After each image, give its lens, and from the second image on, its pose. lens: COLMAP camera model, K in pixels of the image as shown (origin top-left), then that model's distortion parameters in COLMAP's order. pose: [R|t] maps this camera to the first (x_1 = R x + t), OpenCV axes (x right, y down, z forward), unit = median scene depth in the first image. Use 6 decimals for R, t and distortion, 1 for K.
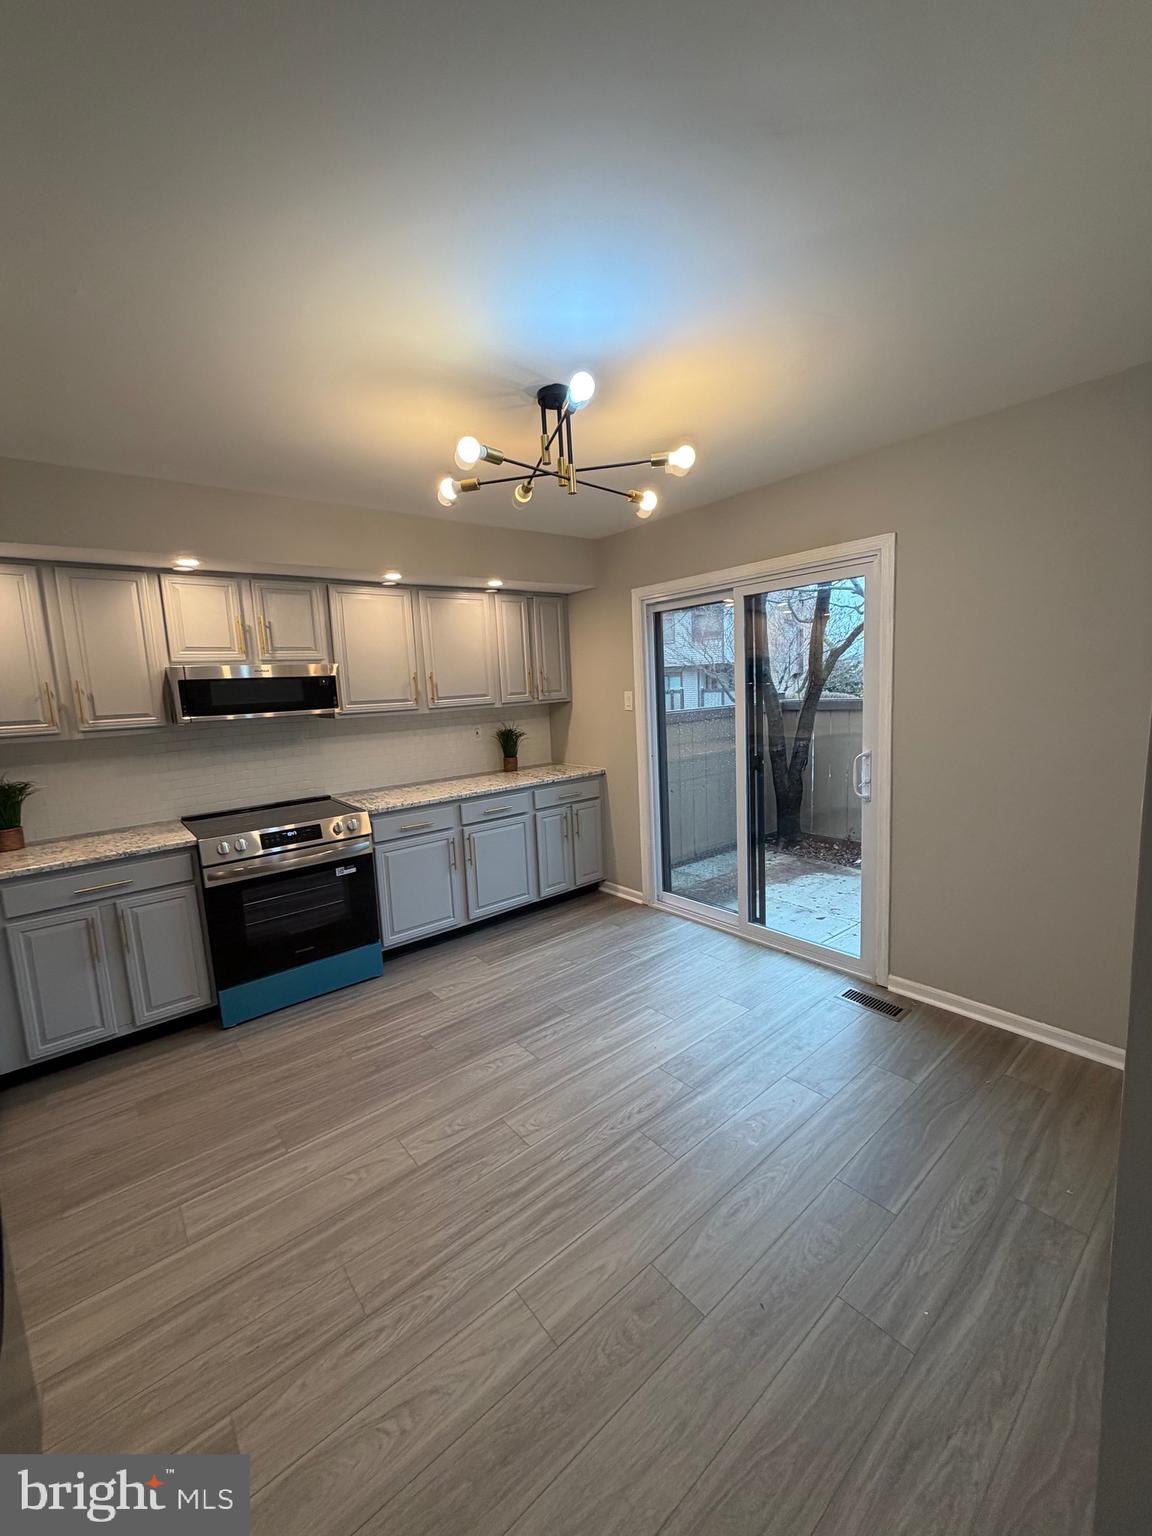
lens RADIAL K [[608.1, 0, 577.1], [0, 608.1, 764.3], [0, 0, 1]] dist [0.000212, -0.000039]
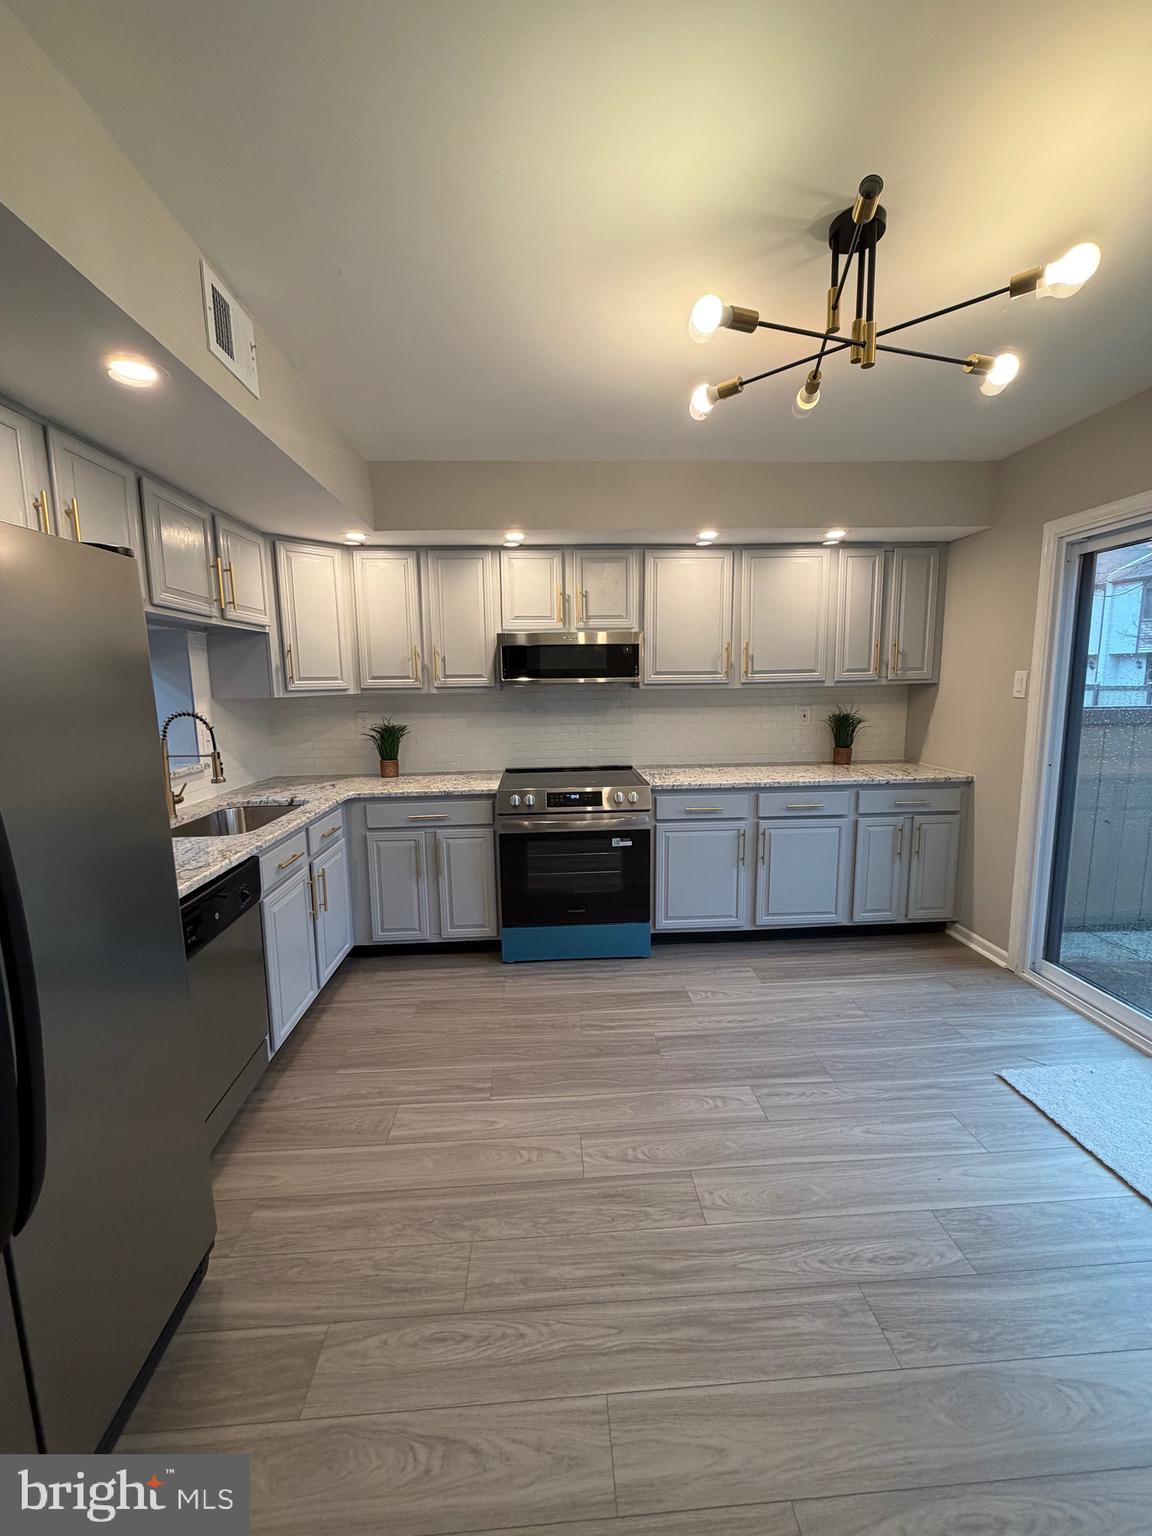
lens RADIAL K [[608.1, 0, 579.3], [0, 608.1, 765.5], [0, 0, 1]] dist [0.000212, -0.000039]
pose [[0.809313, 0.116642, -0.575680, 0.125147], [-0.101179, 0.993118, 0.058979, 0.000457], [0.578598, 0.010514, 0.815545, 0.174421]]
